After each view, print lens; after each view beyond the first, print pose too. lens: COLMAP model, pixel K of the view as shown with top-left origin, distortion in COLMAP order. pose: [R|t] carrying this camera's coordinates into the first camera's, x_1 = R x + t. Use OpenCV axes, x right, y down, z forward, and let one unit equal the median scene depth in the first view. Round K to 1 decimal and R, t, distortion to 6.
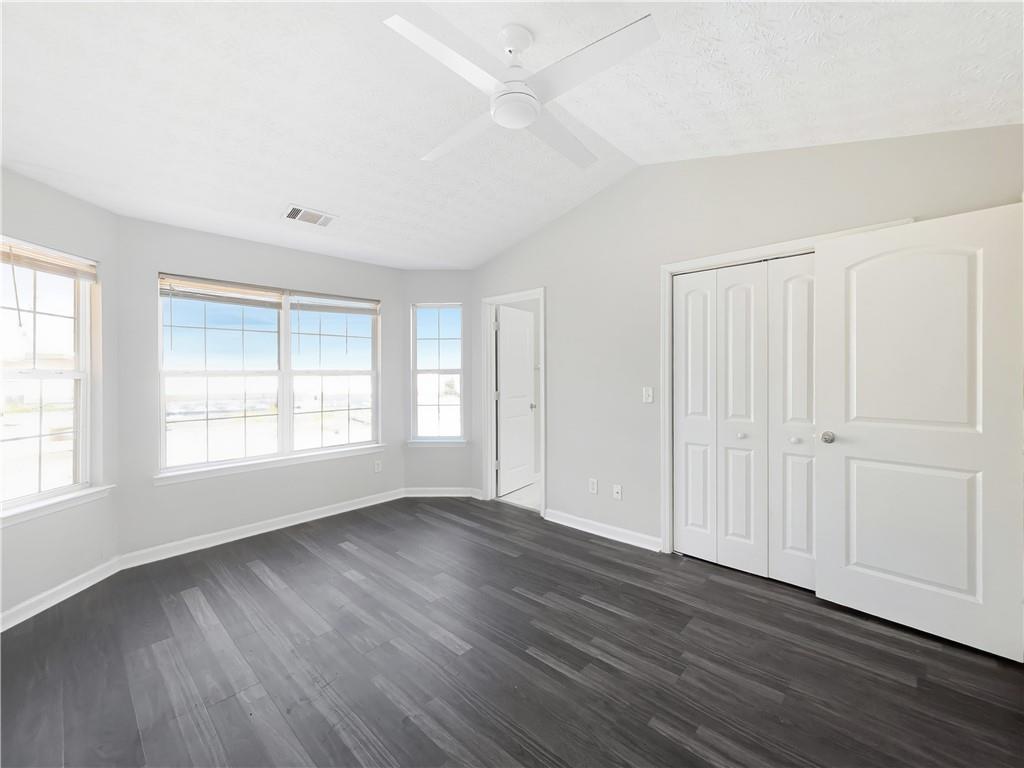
lens RADIAL K [[435.2, 0, 505.7], [0, 435.2, 373.5], [0, 0, 1]] dist [0.001347, -0.000010]
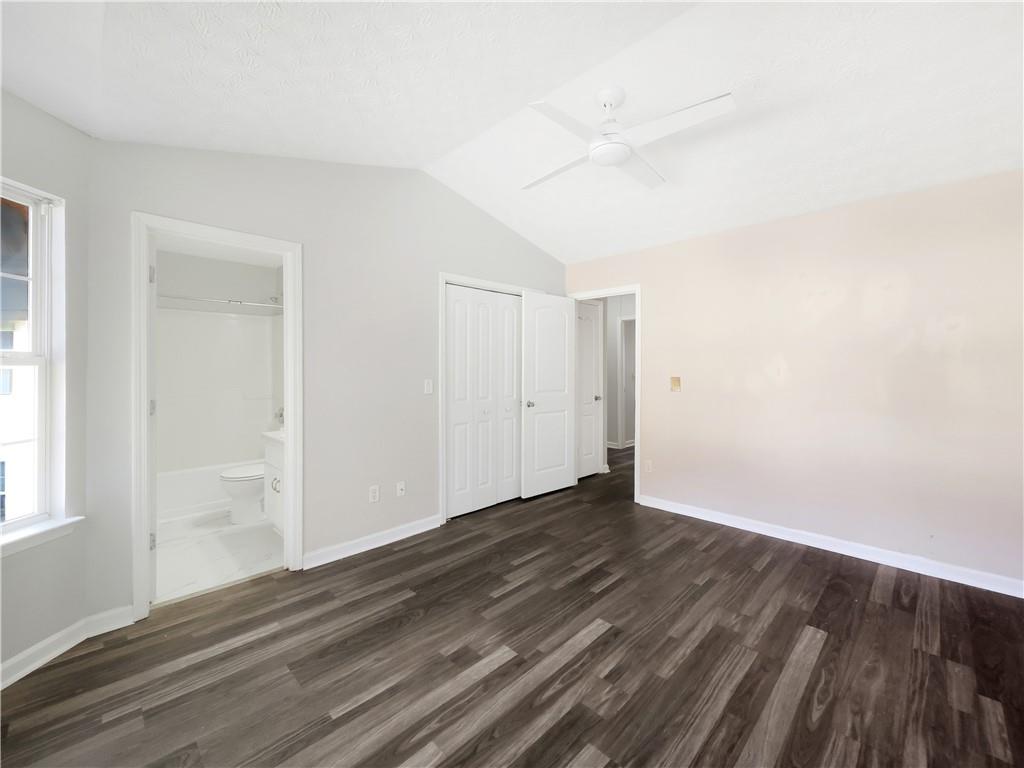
lens RADIAL K [[438.6, 0, 512.5], [0, 438.6, 370.7], [0, 0, 1]] dist [0.001274, 0.000123]
pose [[-0.005346, 0.002475, 0.999983, -0.924599], [-0.000249, 0.999997, -0.002476, 0.014559], [-0.999986, -0.000263, -0.005346, 0.969698]]
